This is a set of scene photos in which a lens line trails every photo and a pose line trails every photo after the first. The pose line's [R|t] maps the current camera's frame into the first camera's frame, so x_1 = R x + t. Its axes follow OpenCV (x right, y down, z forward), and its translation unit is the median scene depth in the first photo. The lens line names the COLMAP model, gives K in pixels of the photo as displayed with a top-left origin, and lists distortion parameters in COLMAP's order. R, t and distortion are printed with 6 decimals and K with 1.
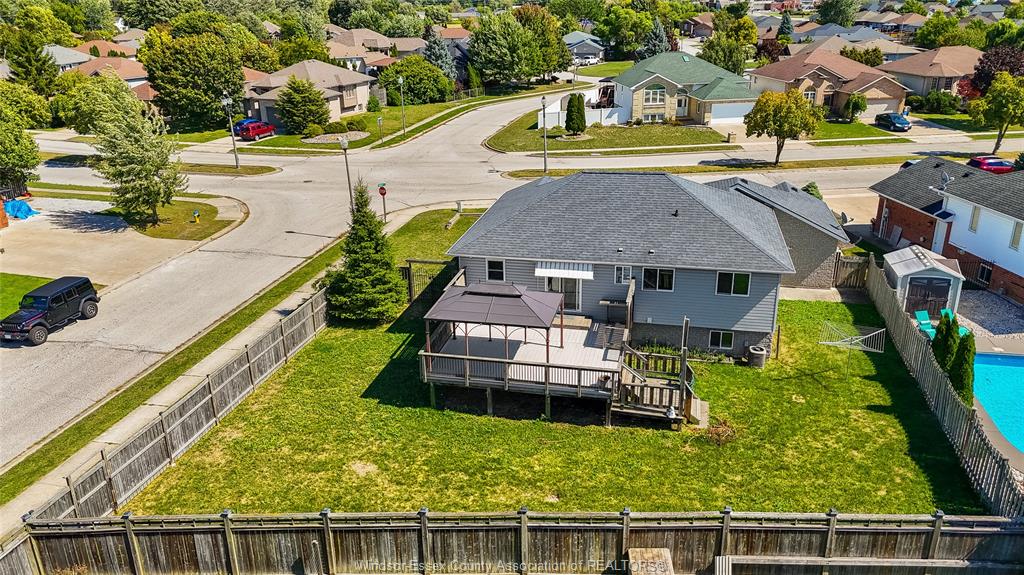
lens RADIAL K [[757.0, 0, 512.0], [0, 757.0, 287.5], [0, 0, 1]] dist [0.081669, -0.092372]
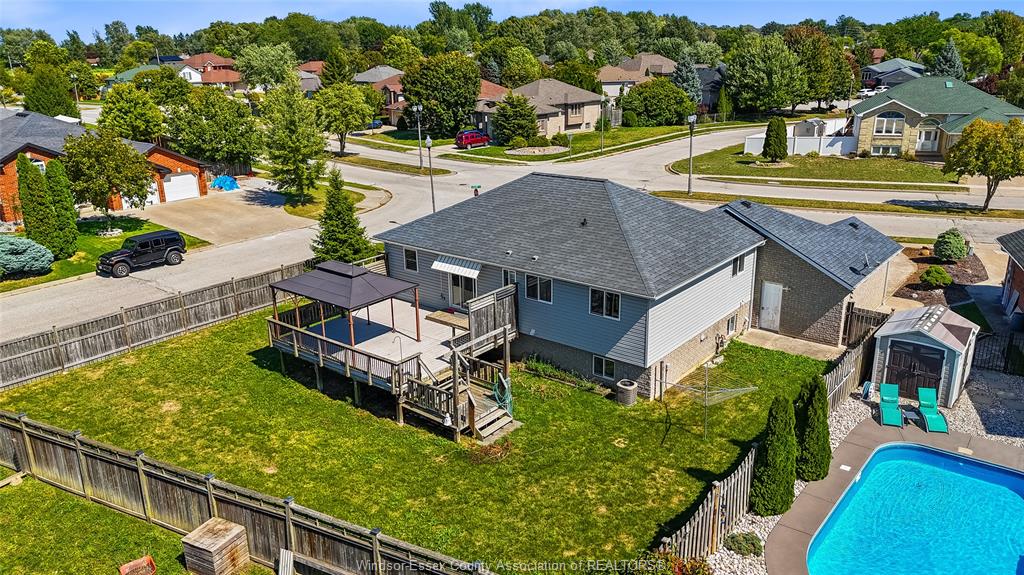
lens RADIAL K [[757.0, 0, 512.0], [0, 757.0, 287.5], [0, 0, 1]] dist [0.081669, -0.092372]
pose [[0.897292, 0.138744, -0.419067, 0.205903], [-0.155292, 0.987854, -0.005450, -0.000749], [0.413221, 0.069968, 0.907939, 0.057283]]
